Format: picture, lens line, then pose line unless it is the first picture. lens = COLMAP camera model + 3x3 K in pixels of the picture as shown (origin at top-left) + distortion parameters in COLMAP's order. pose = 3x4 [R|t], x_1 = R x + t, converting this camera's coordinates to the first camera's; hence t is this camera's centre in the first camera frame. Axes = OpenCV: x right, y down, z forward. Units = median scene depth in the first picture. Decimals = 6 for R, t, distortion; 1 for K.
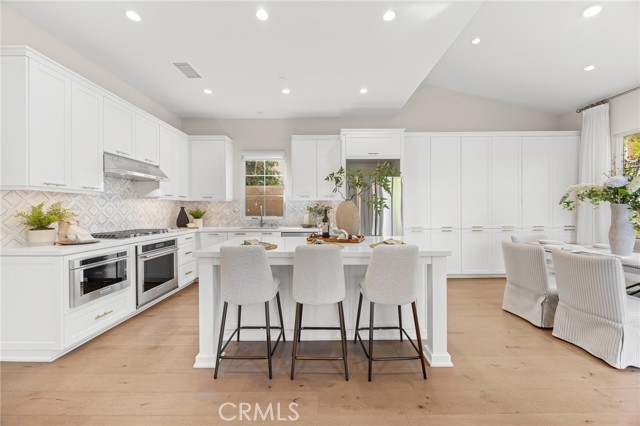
lens RADIAL K [[243.0, 0, 323.7], [0, 243.0, 211.1], [0, 0, 1]] dist [-0.001981, -0.000244]
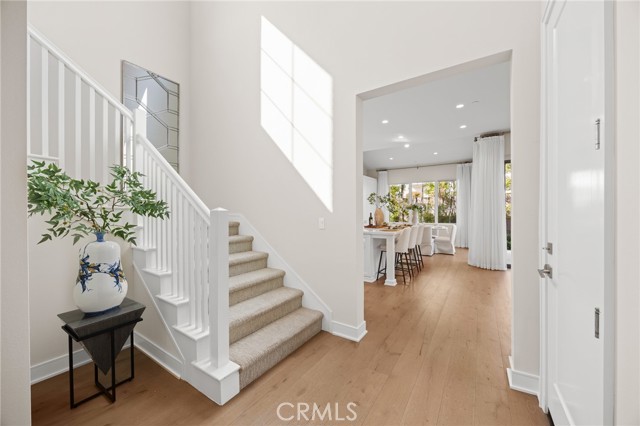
lens RADIAL K [[243.0, 0, 323.7], [0, 243.0, 211.1], [0, 0, 1]] dist [-0.001981, -0.000244]
pose [[0.538232, 0.003736, 0.842788, -1.277767], [0.002943, 0.999976, -0.006313, -0.006276], [-0.842791, 0.005878, 0.538208, 0.172863]]
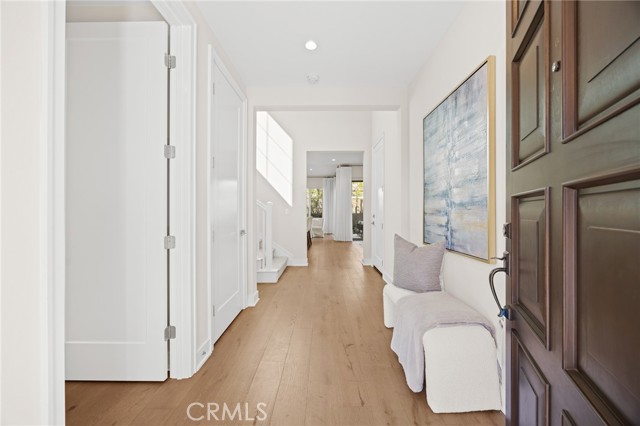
lens RADIAL K [[243.0, 0, 323.7], [0, 243.0, 211.1], [0, 0, 1]] dist [-0.001981, -0.000244]
pose [[-0.003581, 0.006329, 0.999974, -1.991572], [0.006023, 0.999962, -0.006308, 0.023383], [-0.999975, 0.006001, -0.003619, 0.333964]]
